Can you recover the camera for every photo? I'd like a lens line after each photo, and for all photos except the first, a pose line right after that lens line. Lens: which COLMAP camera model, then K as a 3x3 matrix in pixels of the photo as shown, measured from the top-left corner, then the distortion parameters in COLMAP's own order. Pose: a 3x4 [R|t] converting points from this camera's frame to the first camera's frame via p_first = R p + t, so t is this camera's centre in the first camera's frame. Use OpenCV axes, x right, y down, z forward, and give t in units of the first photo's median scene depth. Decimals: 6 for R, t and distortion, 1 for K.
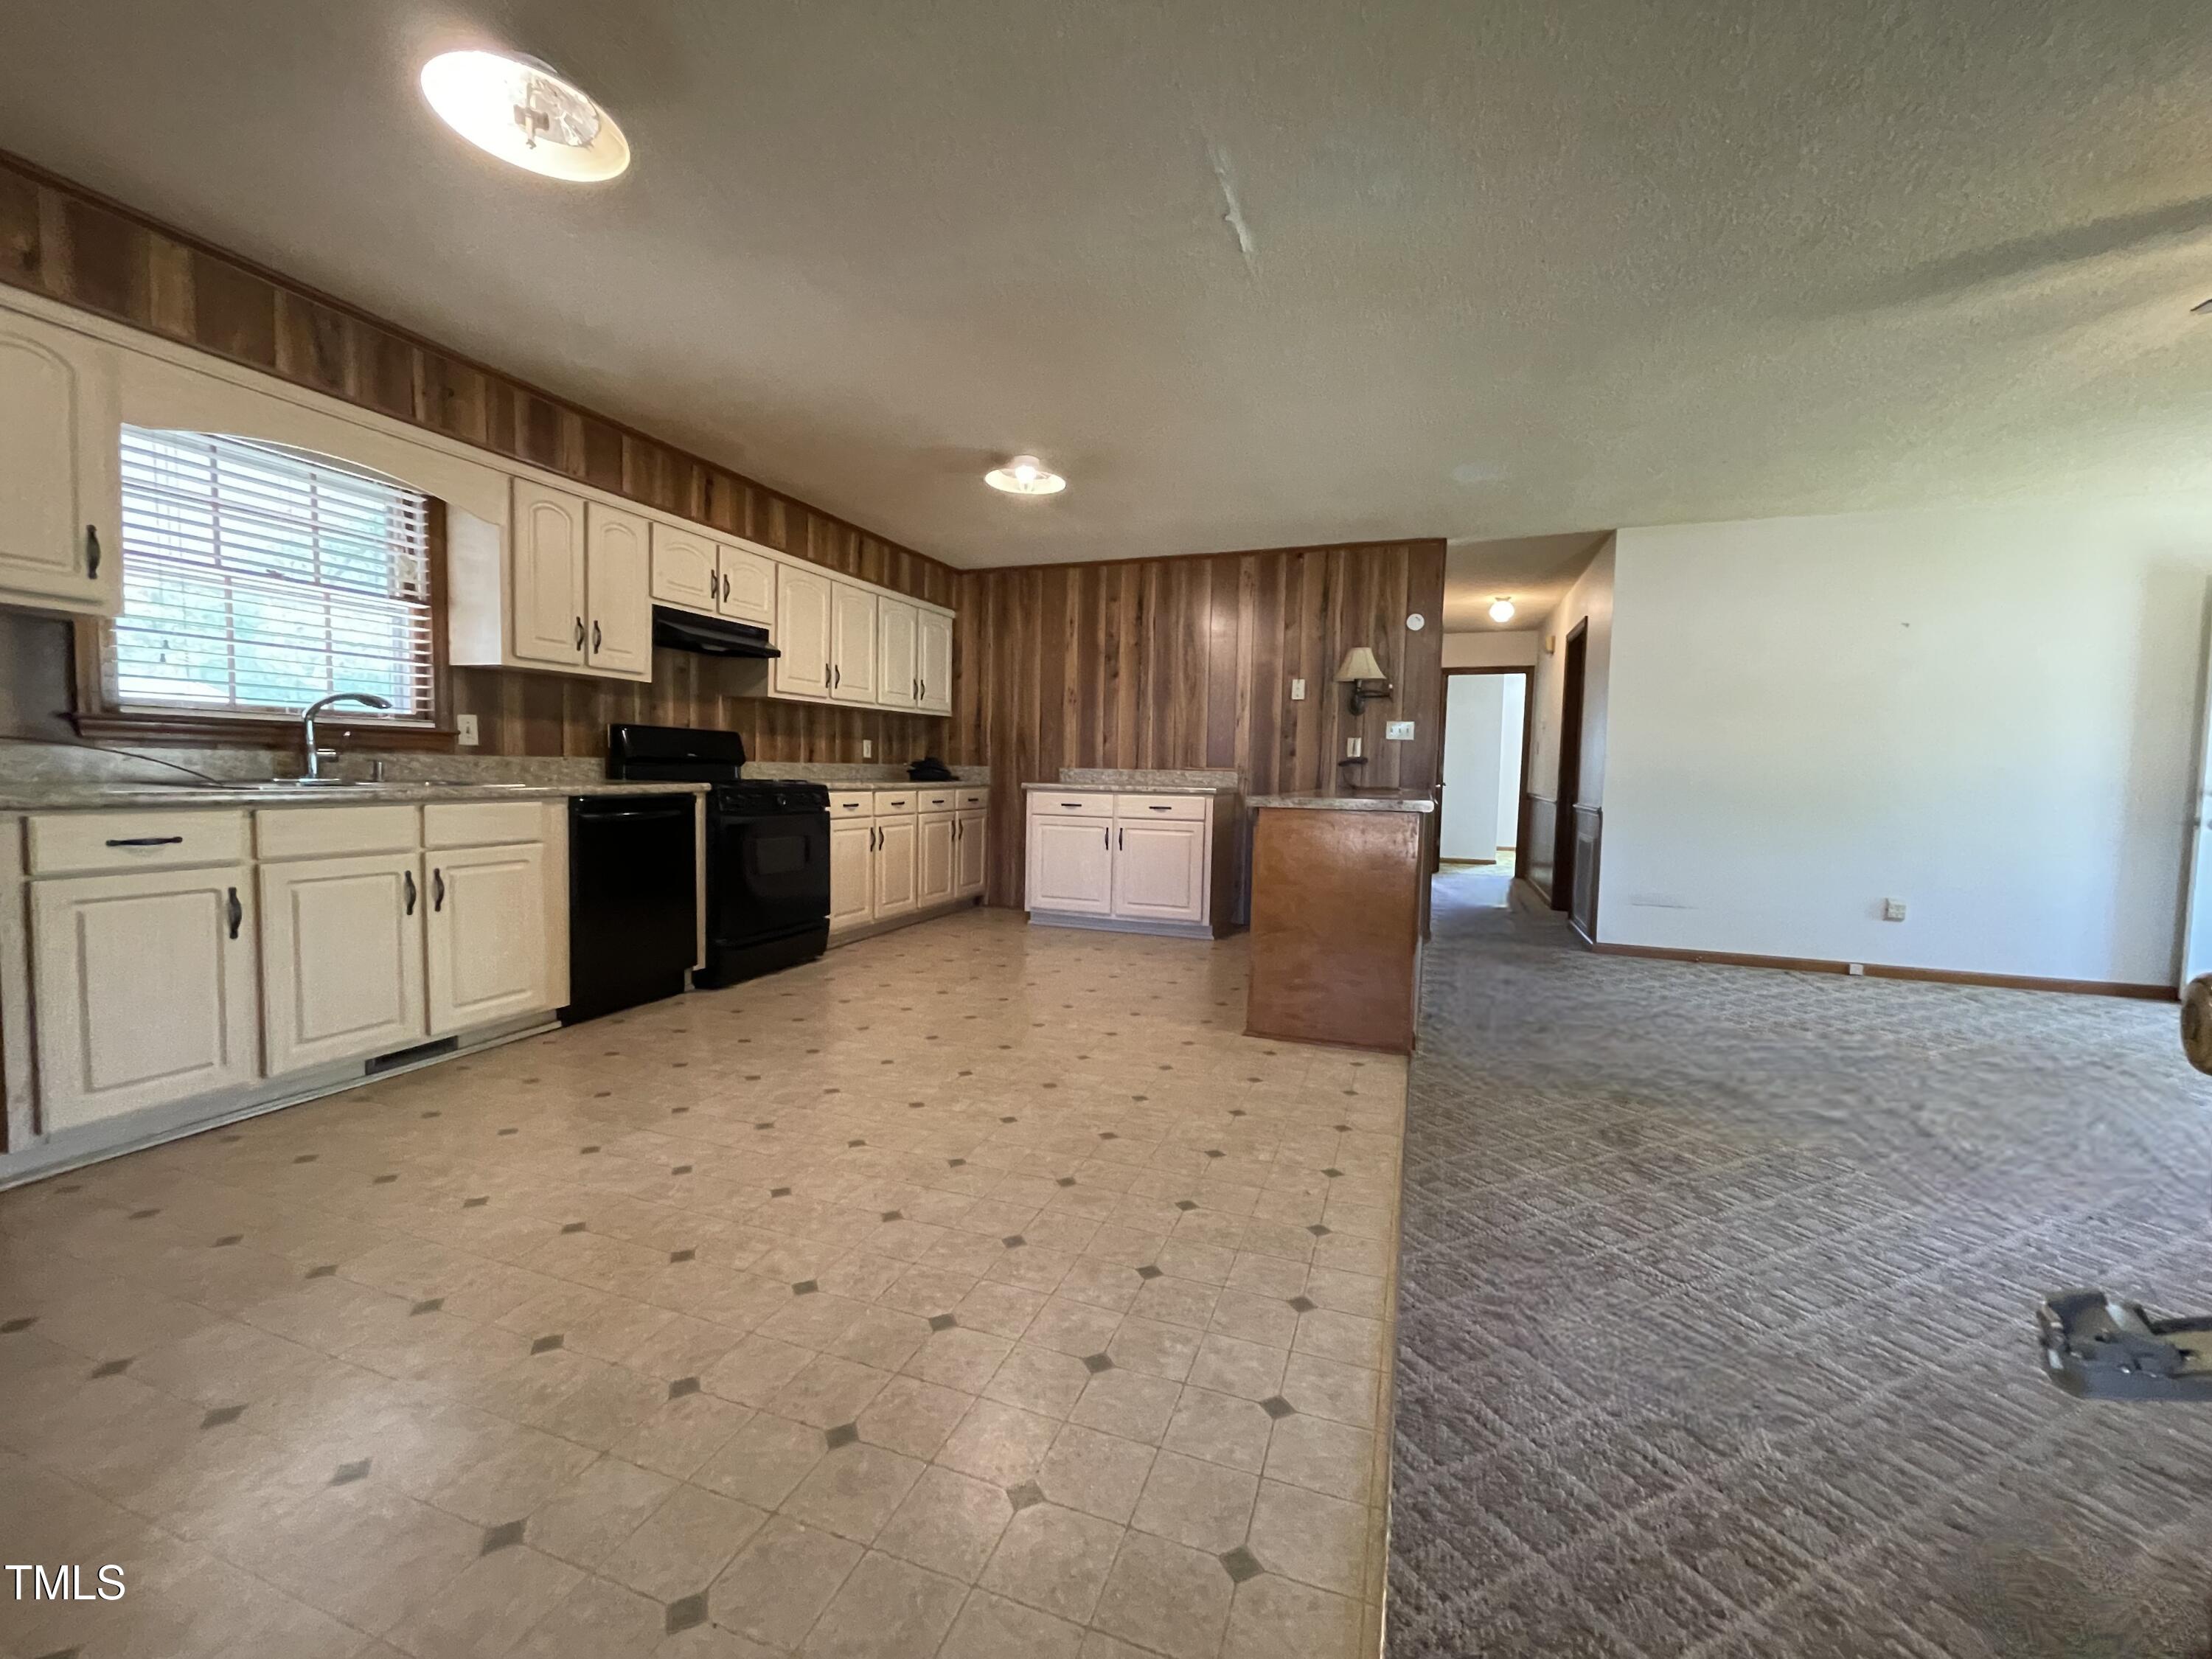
lens RADIAL K [[880.1, 0, 1127.1], [0, 880.1, 828.0], [0, 0, 1]] dist [-0.001424, -0.000194]
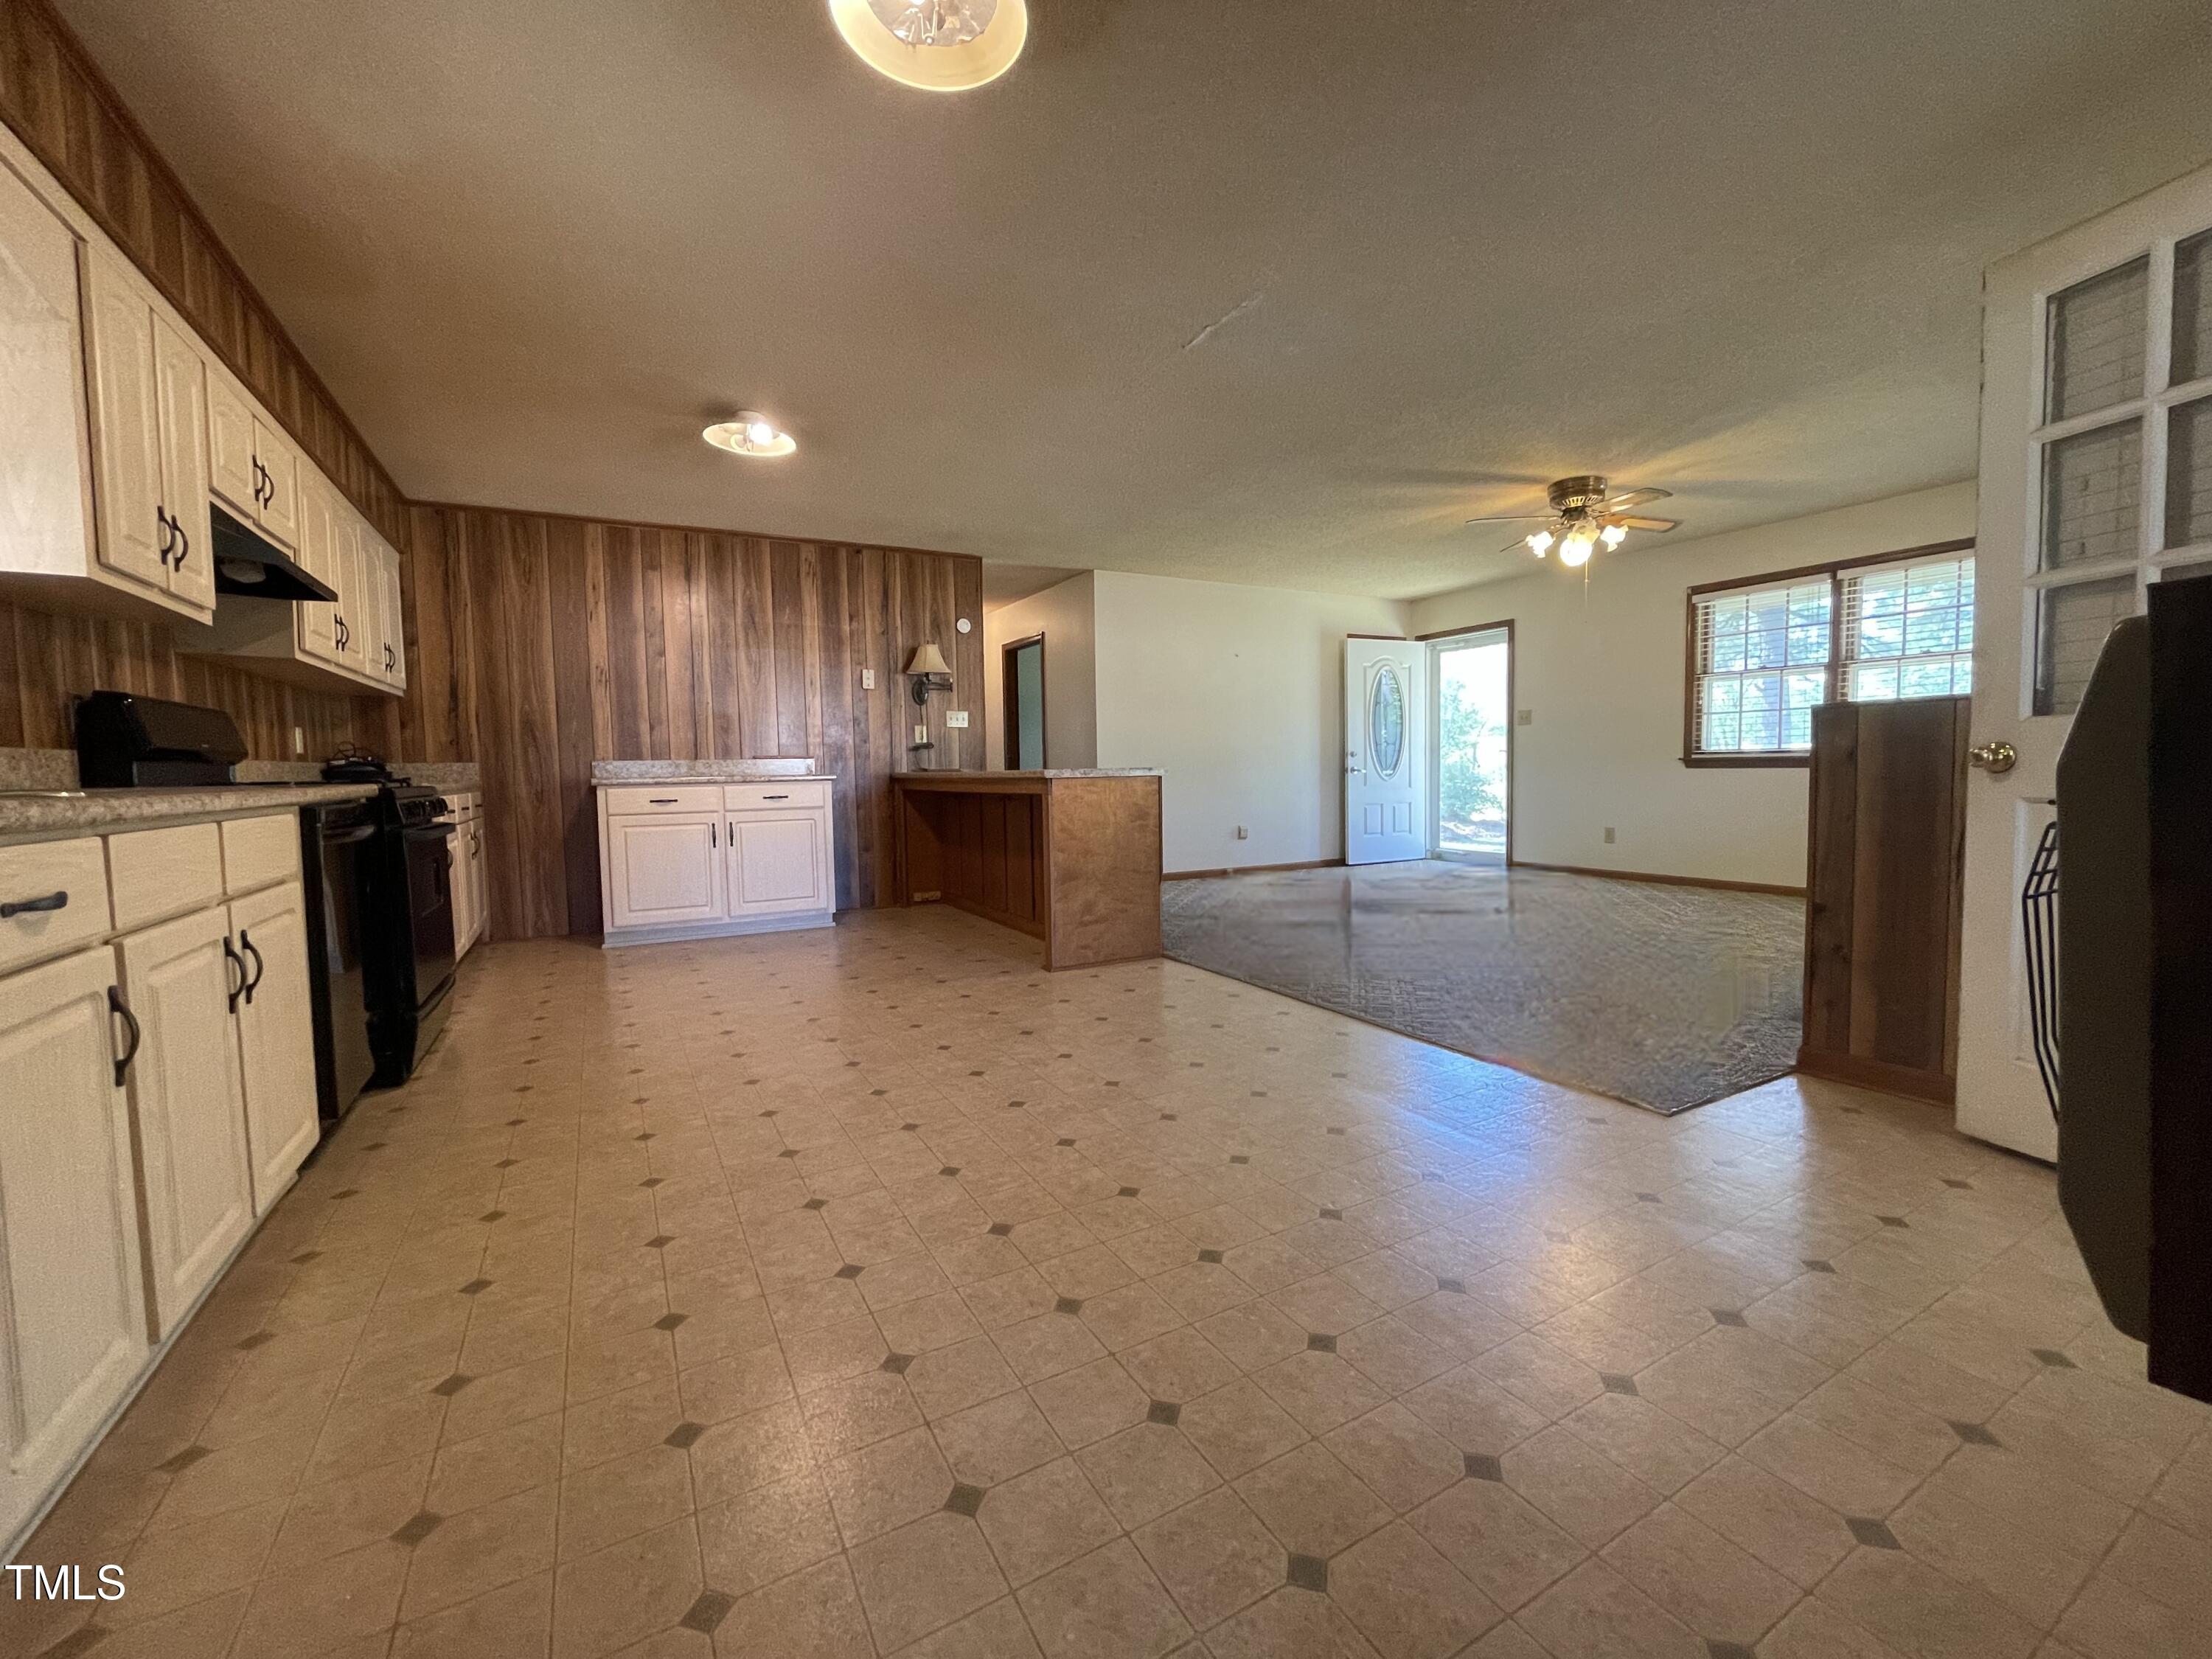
lens RADIAL K [[880.1, 0, 1085.8], [0, 880.1, 828.9], [0, 0, 1]] dist [-0.001424, -0.000194]
pose [[0.671770, -0.083603, 0.736027, -0.453088], [0.080632, 0.995960, 0.039534, 0.000821], [-0.736359, 0.032789, 0.675796, 0.106026]]
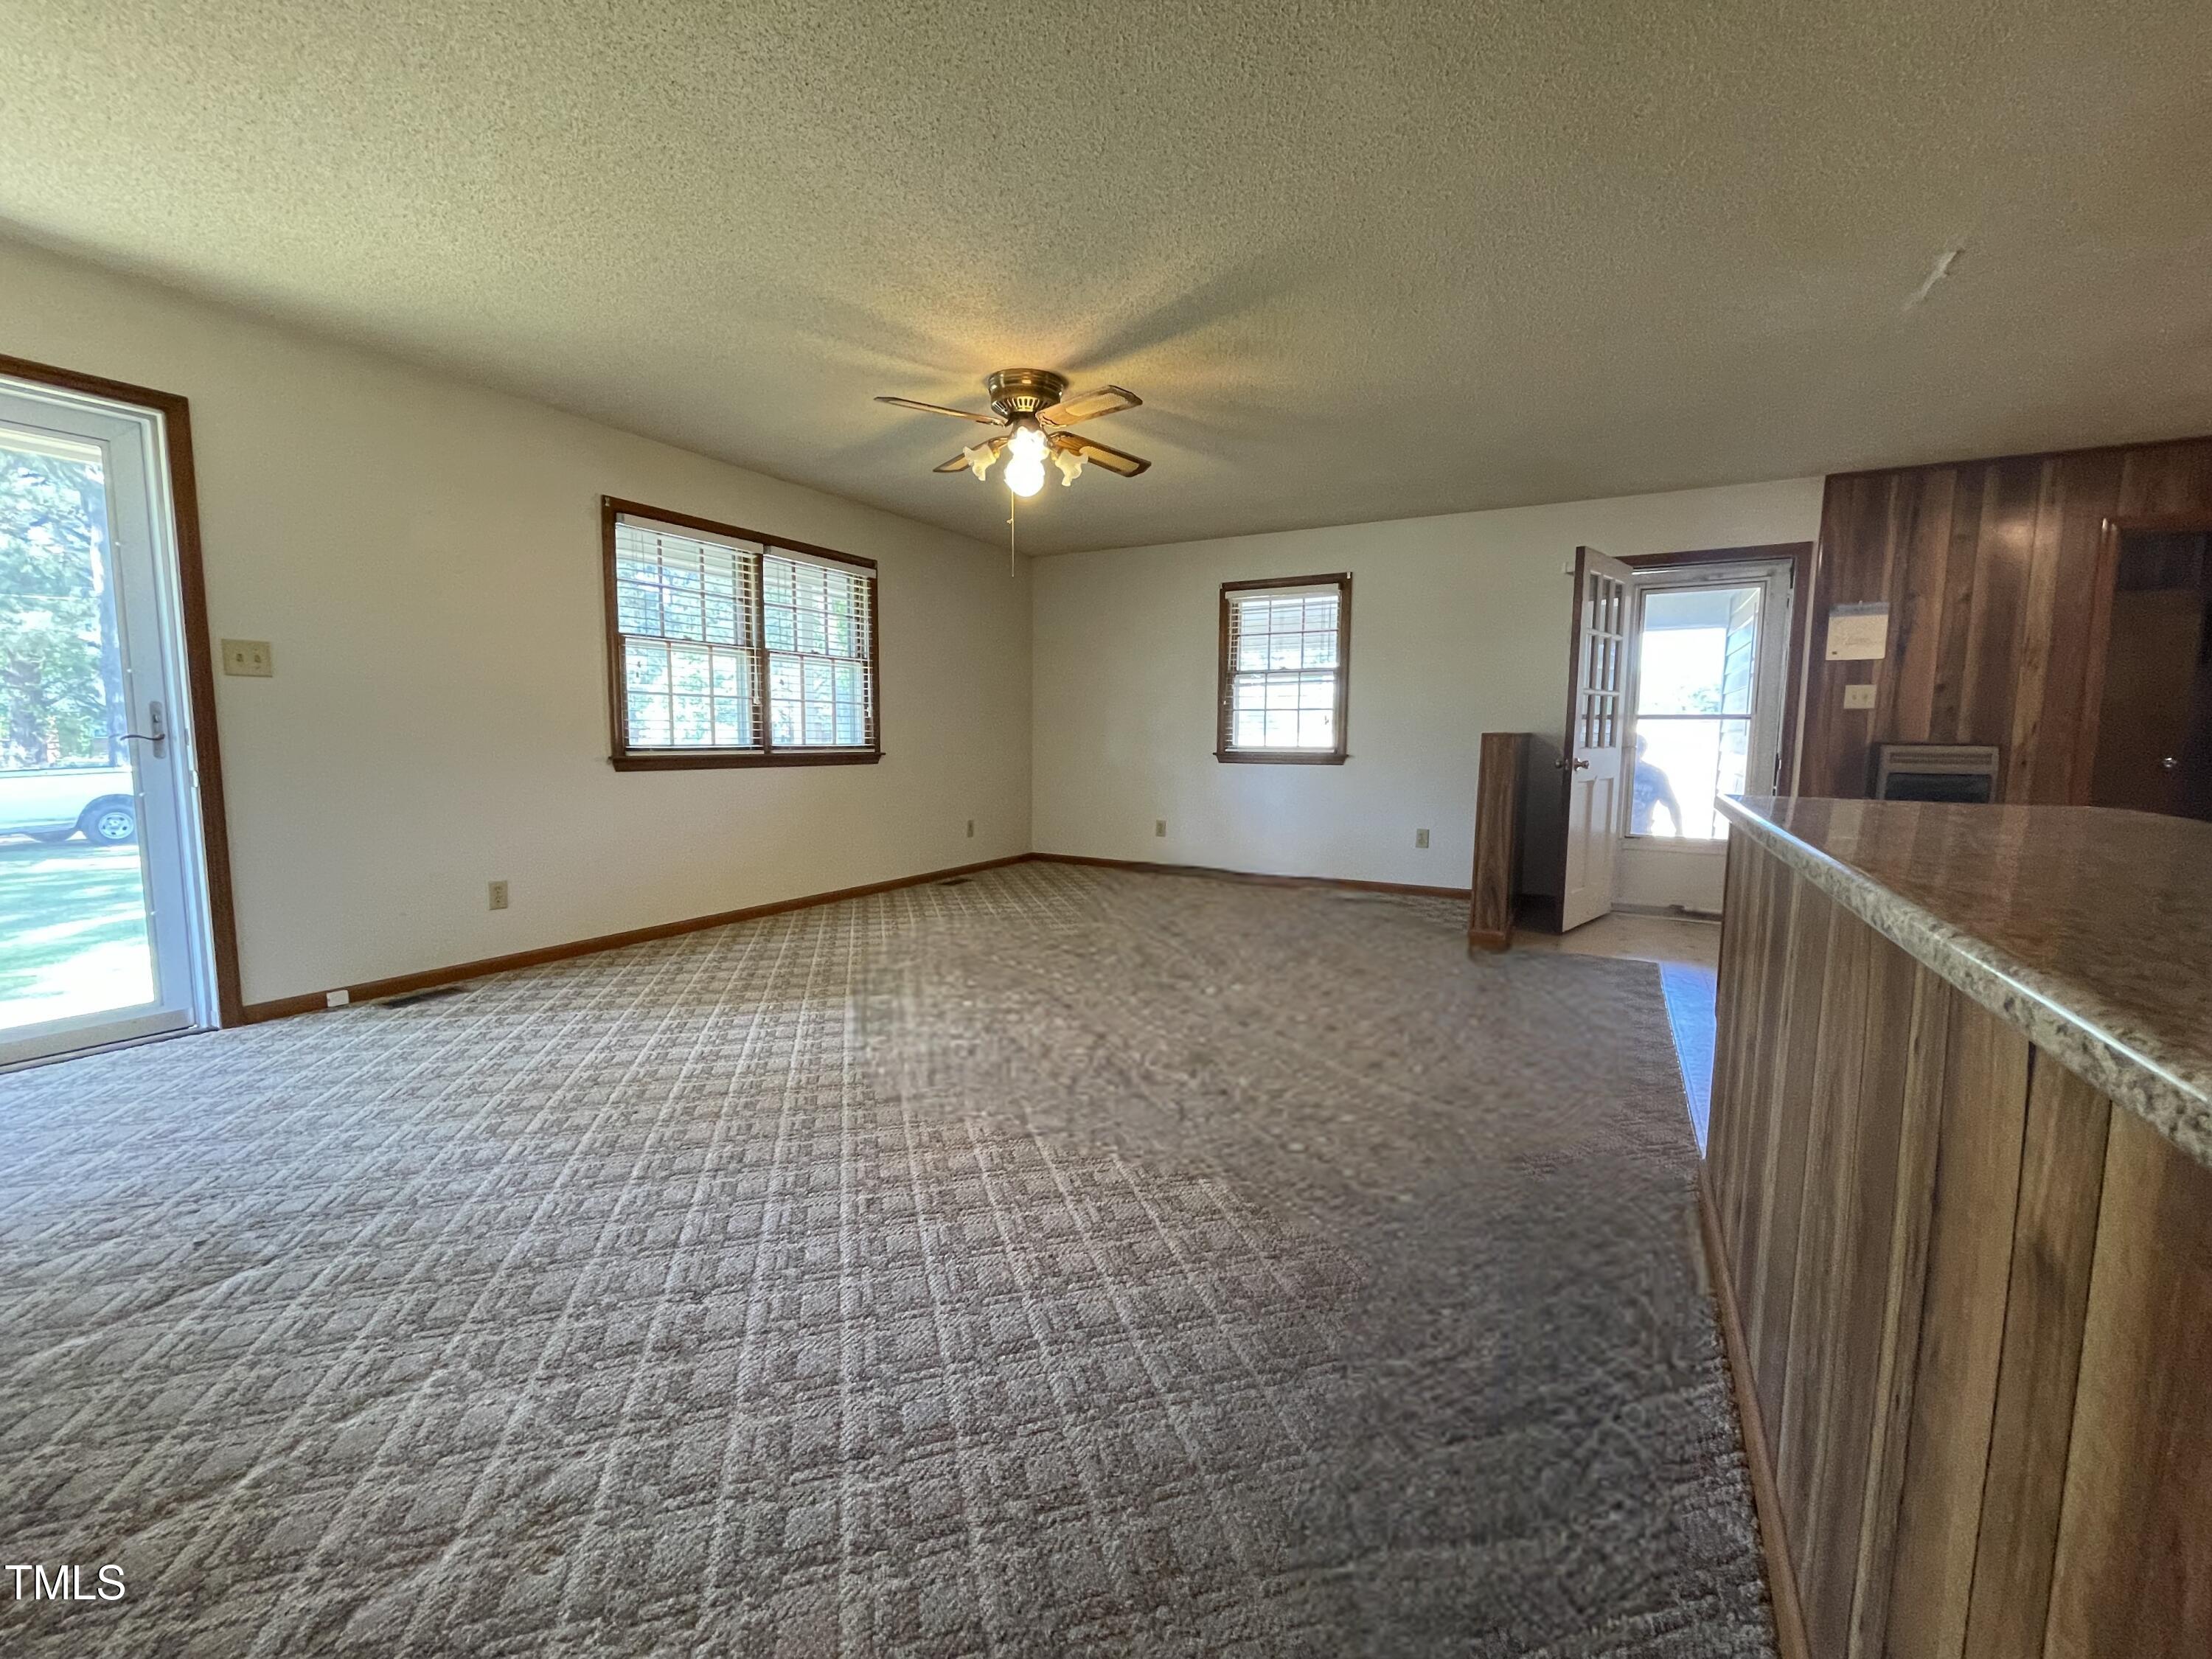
lens RADIAL K [[880.1, 0, 1121.8], [0, 880.1, 825.0], [0, 0, 1]] dist [-0.001424, -0.000194]
pose [[-0.983641, -0.047046, 0.173889, 0.390573], [-0.017006, 0.985235, 0.170362, -0.064900], [-0.179336, 0.164618, -0.969917, 1.011661]]
